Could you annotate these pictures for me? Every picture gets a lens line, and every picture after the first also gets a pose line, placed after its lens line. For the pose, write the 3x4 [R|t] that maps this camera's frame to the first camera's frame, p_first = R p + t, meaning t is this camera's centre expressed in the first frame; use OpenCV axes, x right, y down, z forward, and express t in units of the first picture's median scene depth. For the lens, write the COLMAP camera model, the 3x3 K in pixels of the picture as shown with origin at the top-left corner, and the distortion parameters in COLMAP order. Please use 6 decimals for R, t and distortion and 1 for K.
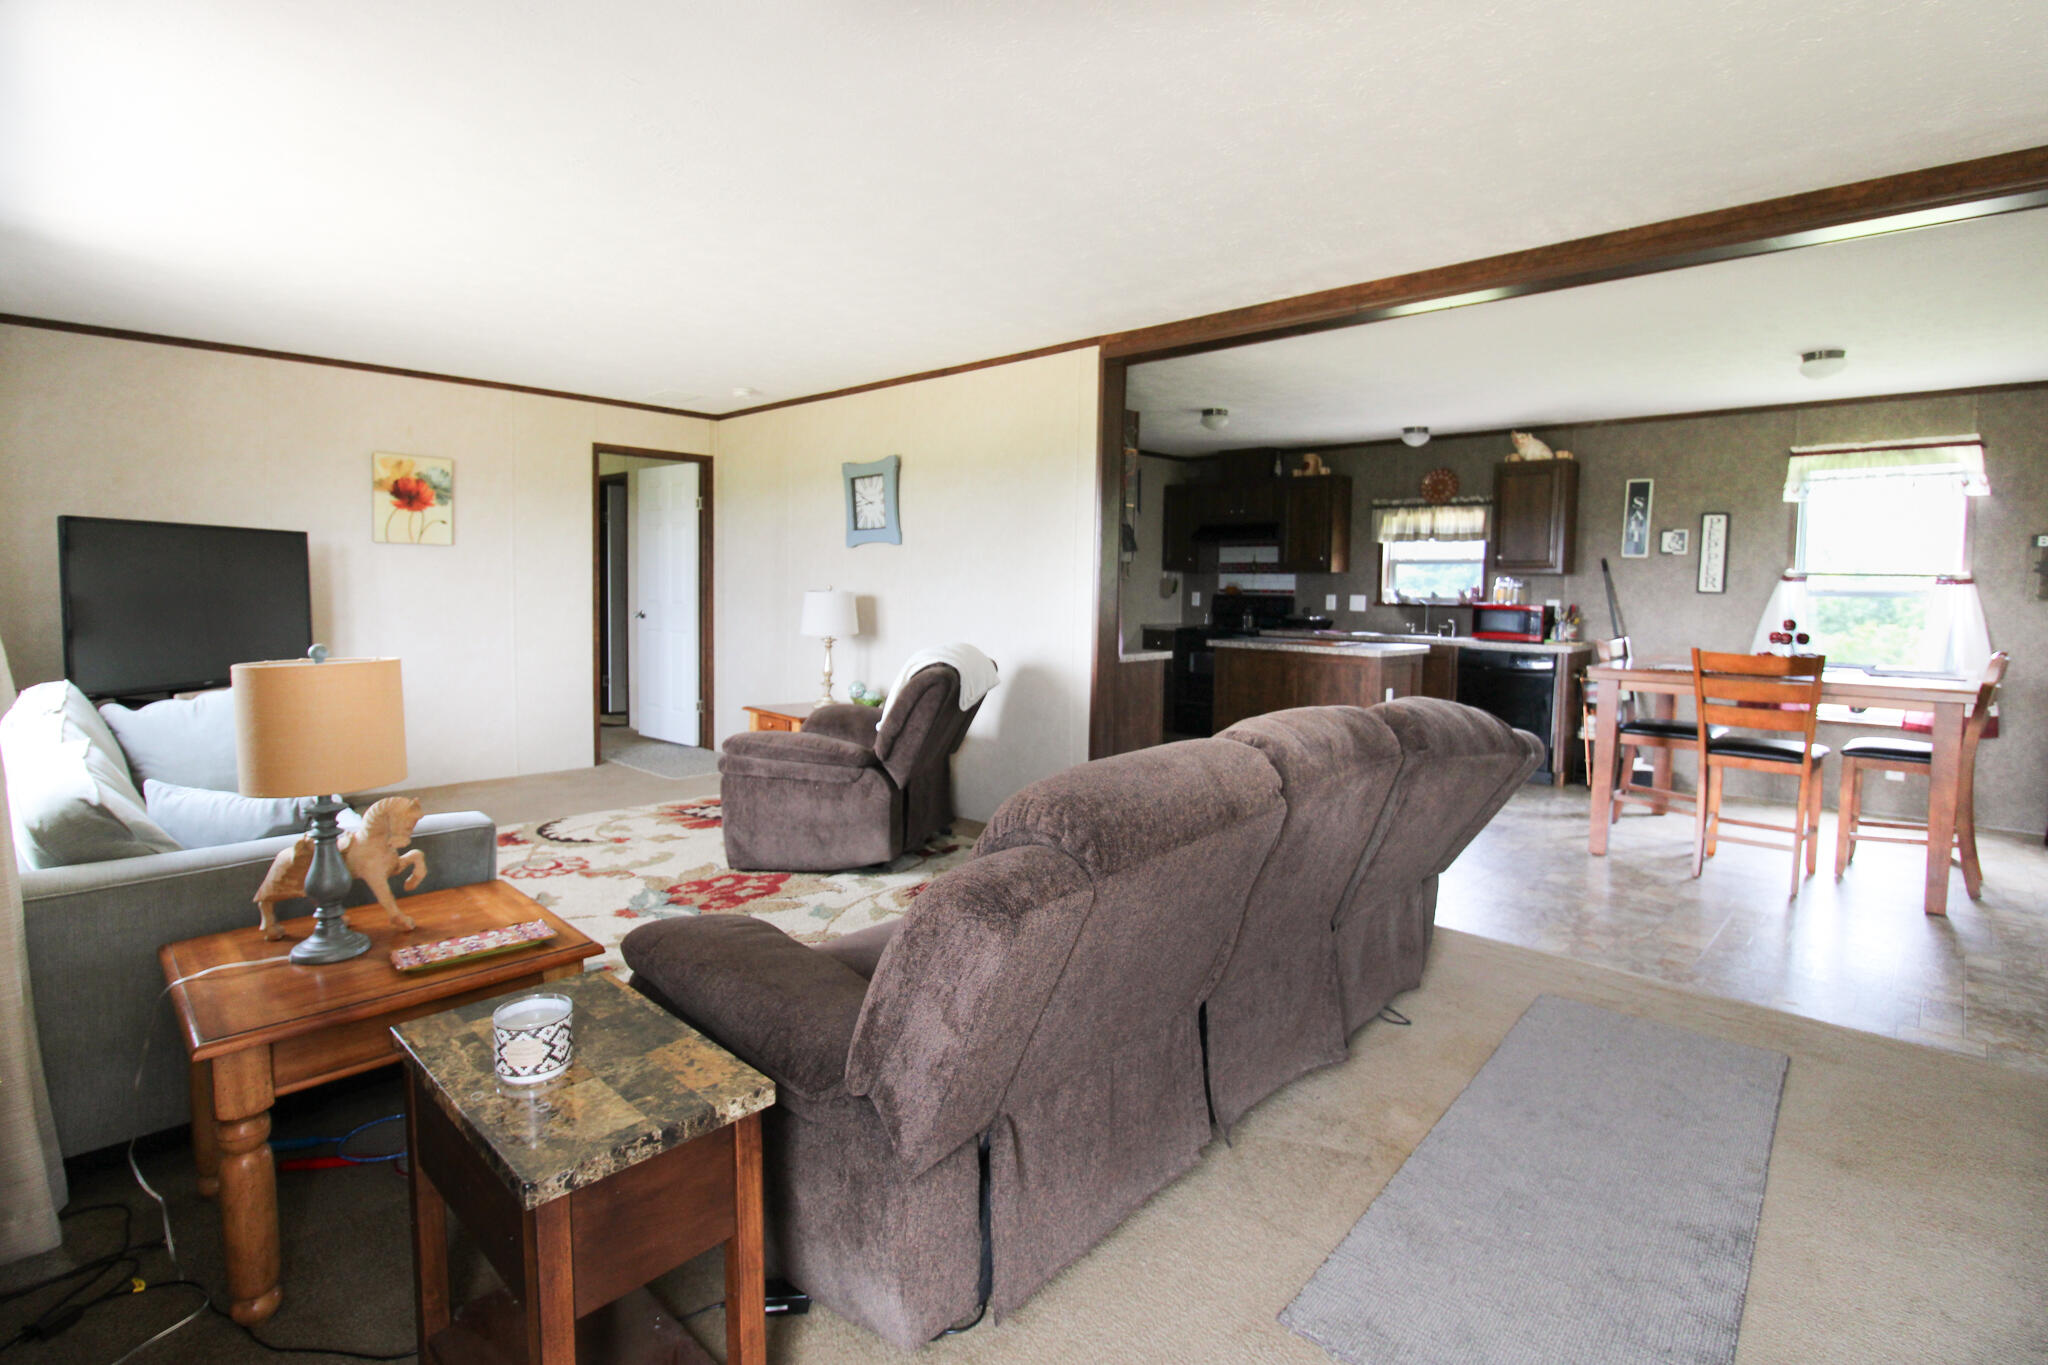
lens RADIAL K [[976.2, 0, 999.6], [0, 976.2, 641.0], [0, 0, 1]] dist [-0.000245, -0.013302]
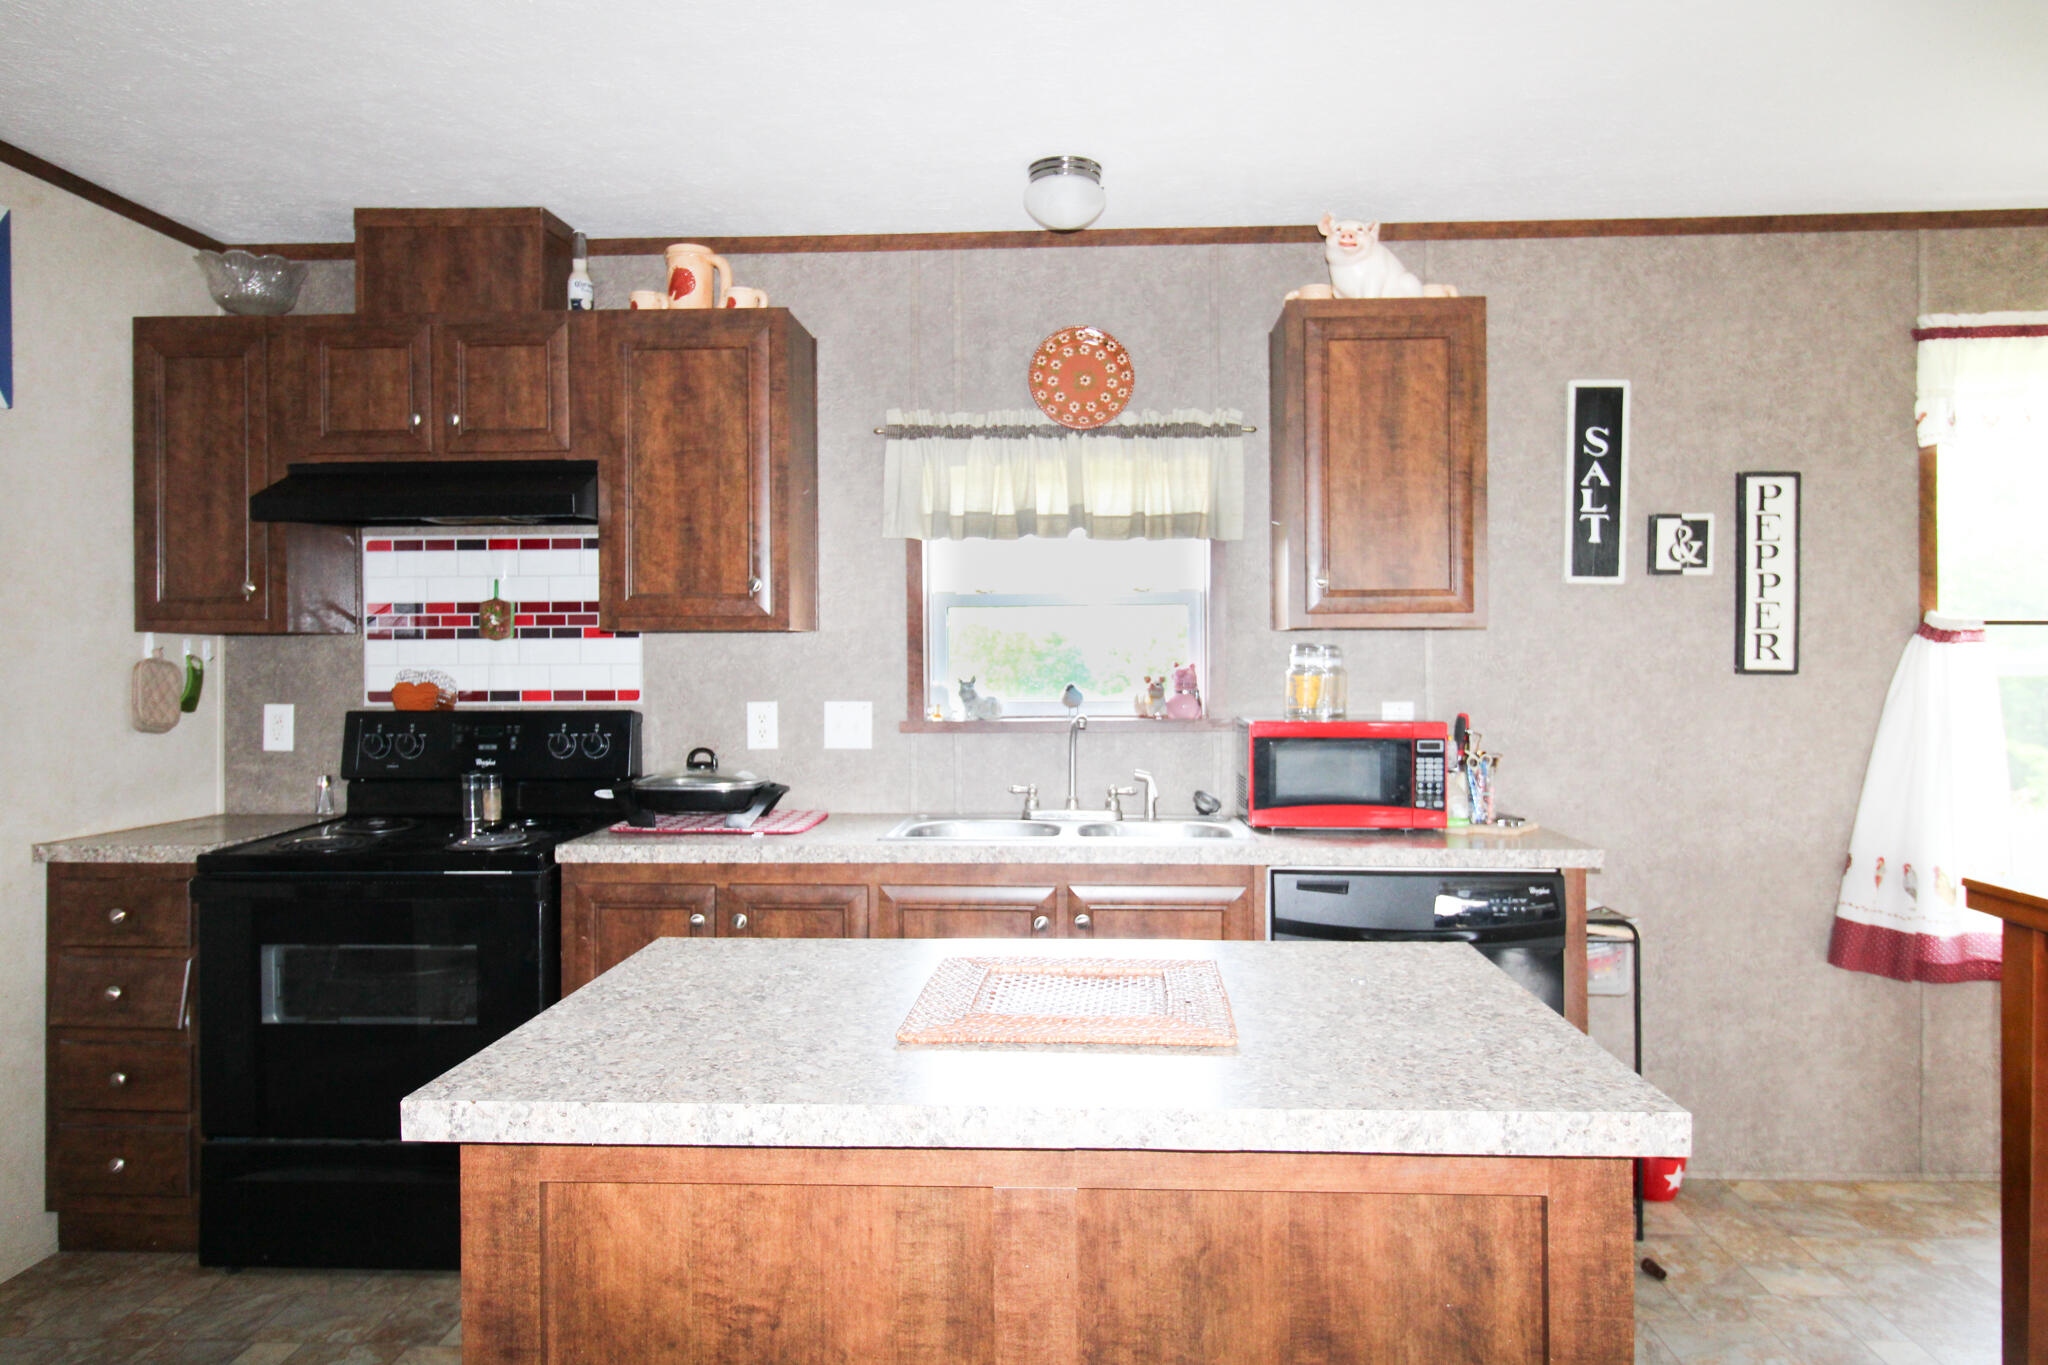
lens RADIAL K [[1278.3, 0, 1041.1], [0, 1278.3, 657.4], [0, 0, 1]] dist [0.010436, -0.013561]
pose [[0.741643, -0.017447, 0.670568, 0.152274], [0.056408, 0.997743, -0.036428, -0.049860], [-0.668419, 0.064842, 0.740953, 0.754276]]
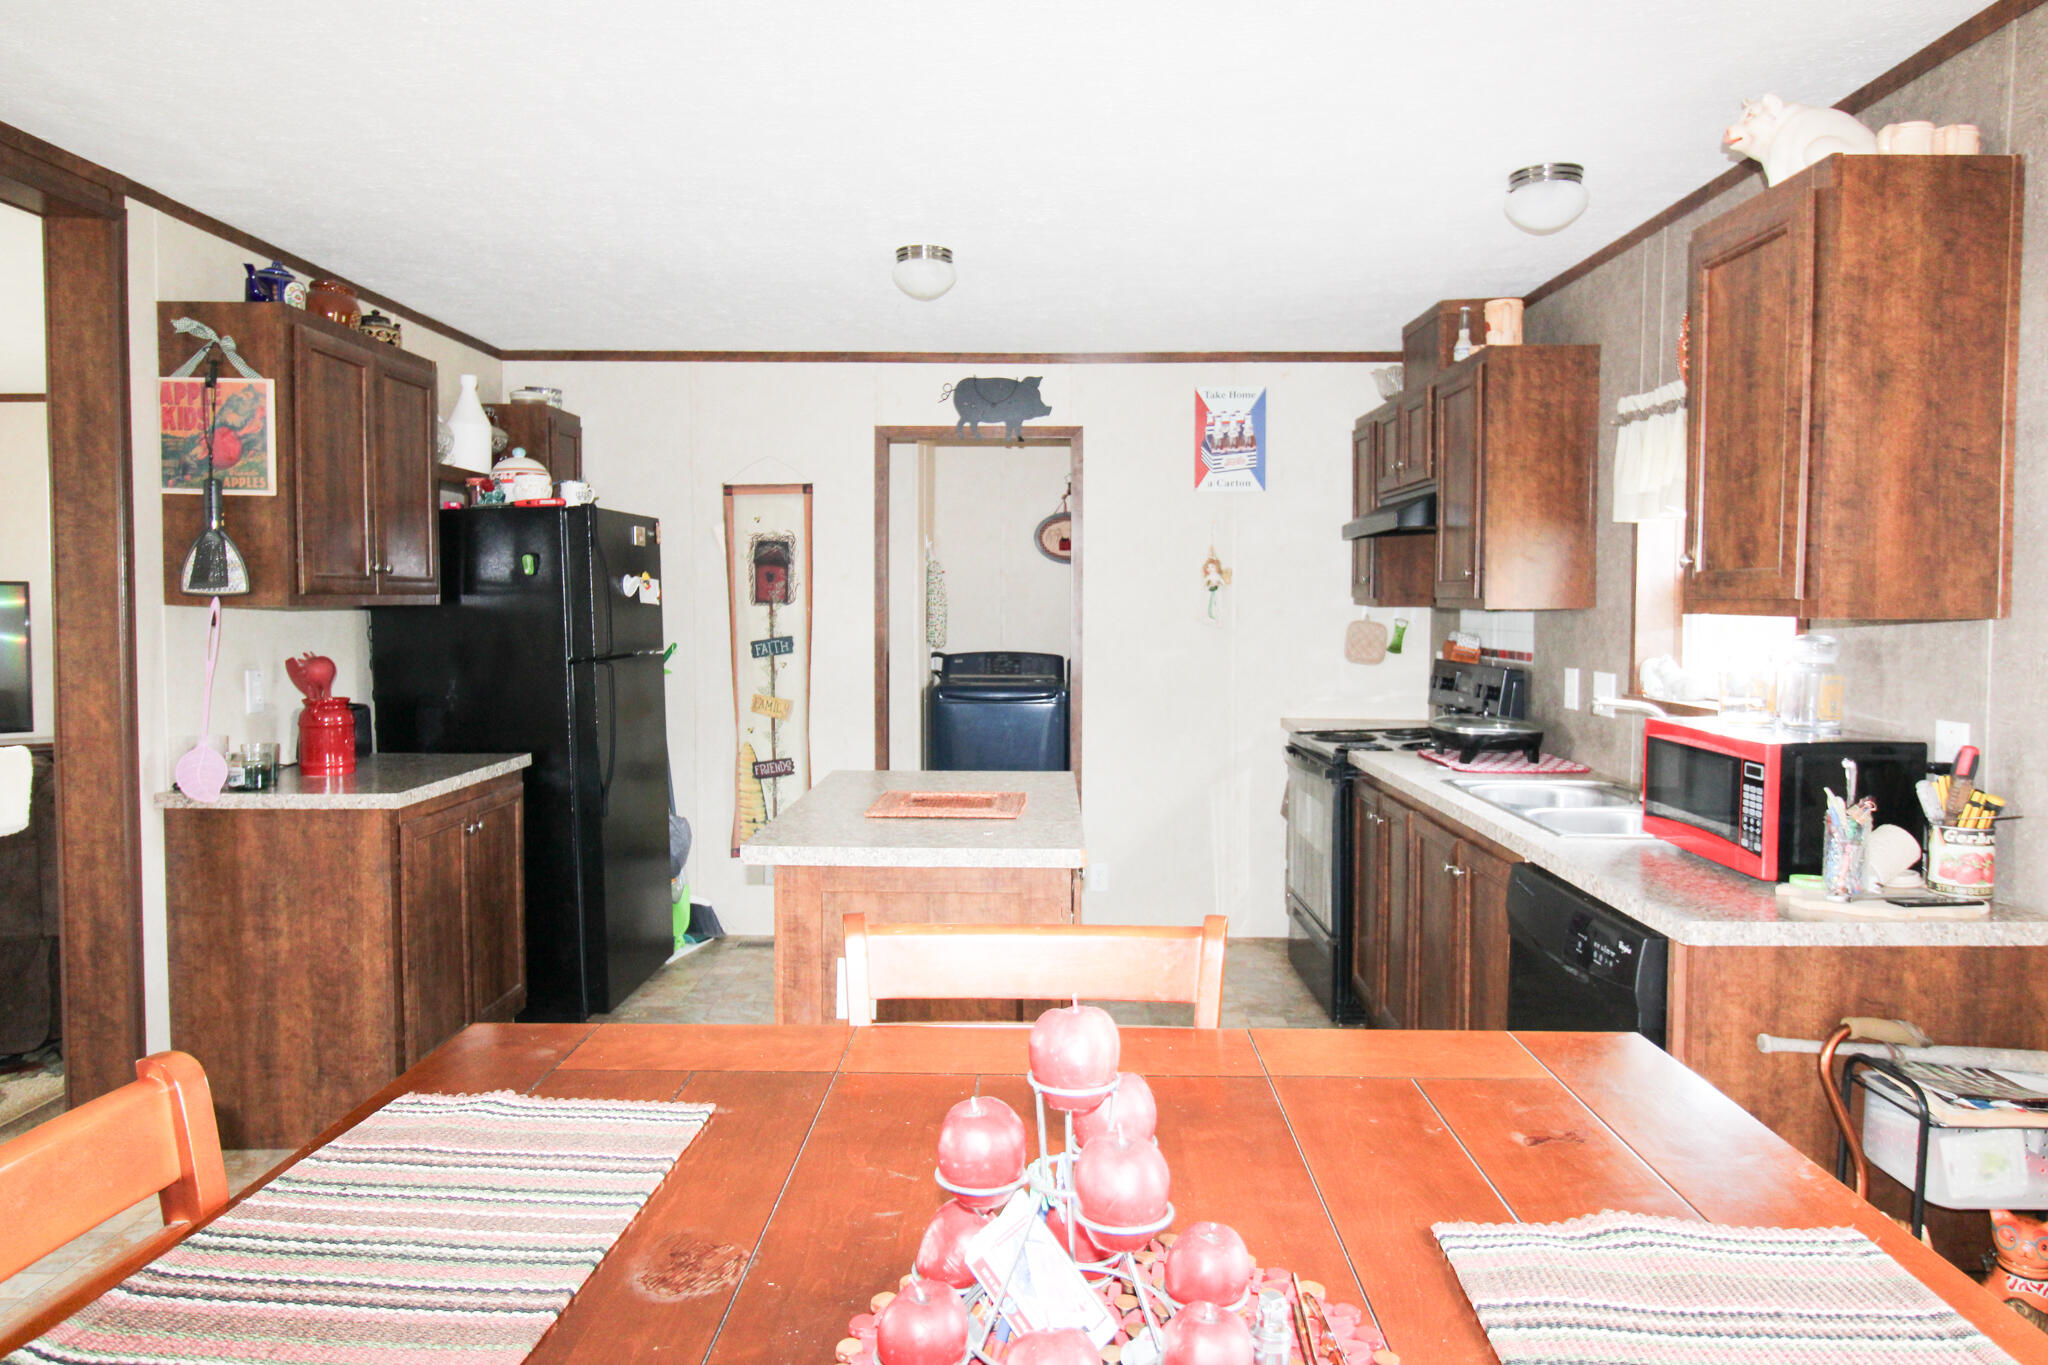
lens RADIAL K [[1293.9, 0, 1038.9], [0, 1293.9, 654.1], [0, 0, 1]] dist [0.009988, -0.013440]
pose [[0.703048, 0.019786, -0.710867, 0.657636], [-0.038011, 0.999229, -0.009780, -0.048494], [0.710126, 0.033896, 0.703258, 0.613412]]
